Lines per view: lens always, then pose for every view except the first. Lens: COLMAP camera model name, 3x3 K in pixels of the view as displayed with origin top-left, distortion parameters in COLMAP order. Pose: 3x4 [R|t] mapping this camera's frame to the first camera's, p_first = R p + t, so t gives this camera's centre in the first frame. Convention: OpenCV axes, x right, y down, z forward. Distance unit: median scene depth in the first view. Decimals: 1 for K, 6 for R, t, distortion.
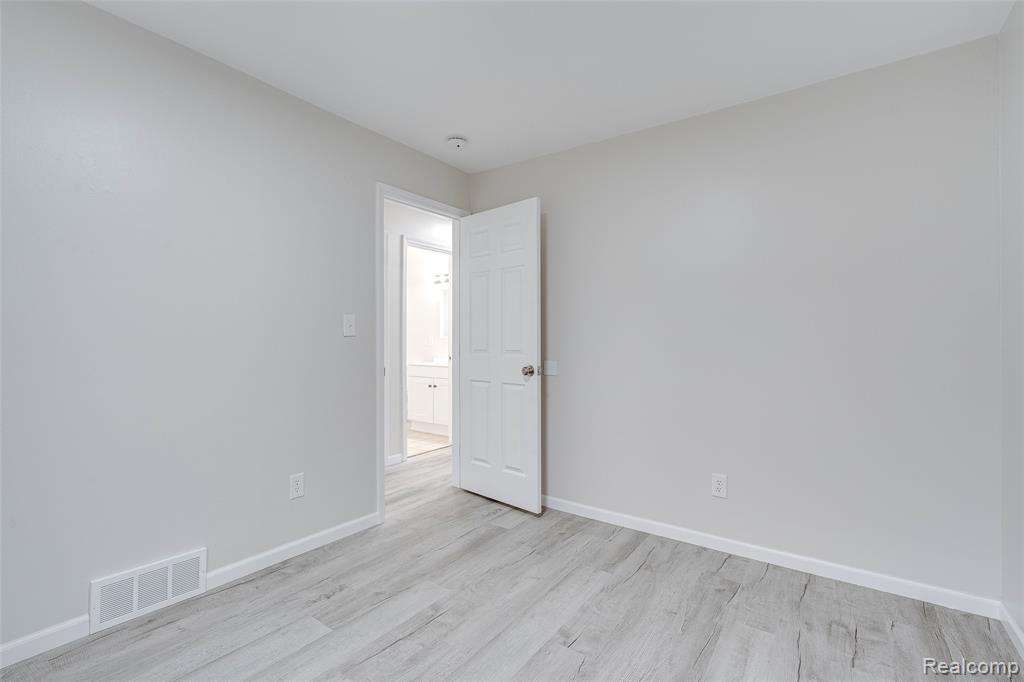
lens RADIAL K [[462.8, 0, 504.3], [0, 462.8, 344.4], [0, 0, 1]] dist [-0.001320, 0.001522]
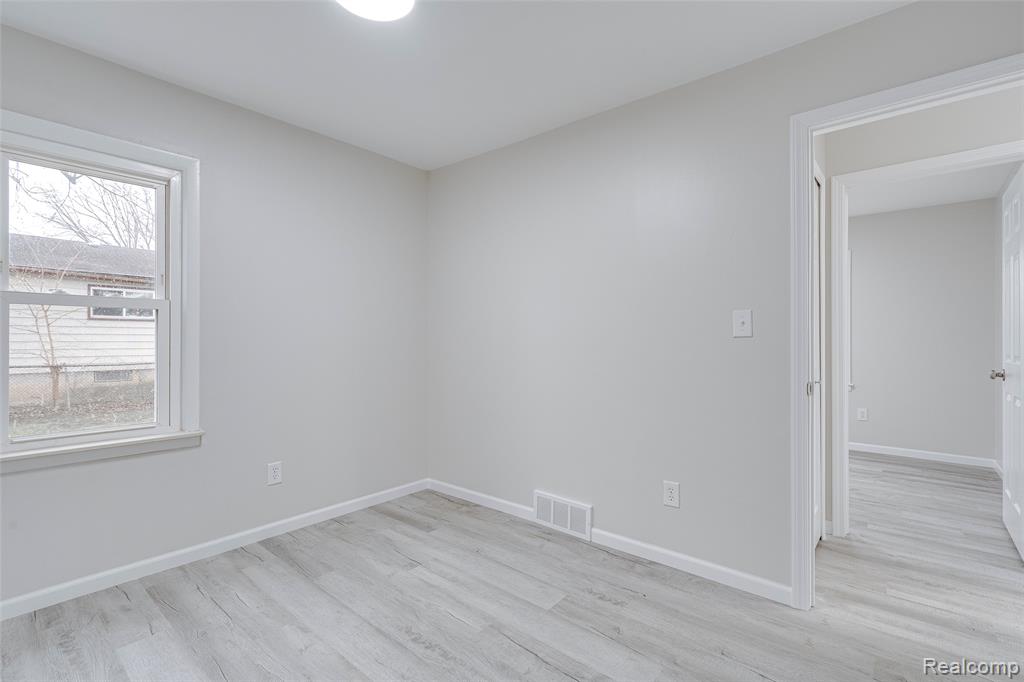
lens RADIAL K [[462.8, 0, 515.5], [0, 462.8, 345.1], [0, 0, 1]] dist [-0.001320, 0.001522]
pose [[-0.069104, -0.003981, -0.997602, 0.608033], [-0.012227, 0.999920, -0.003143, 0.006815], [0.997535, 0.011981, -0.069147, 0.854086]]
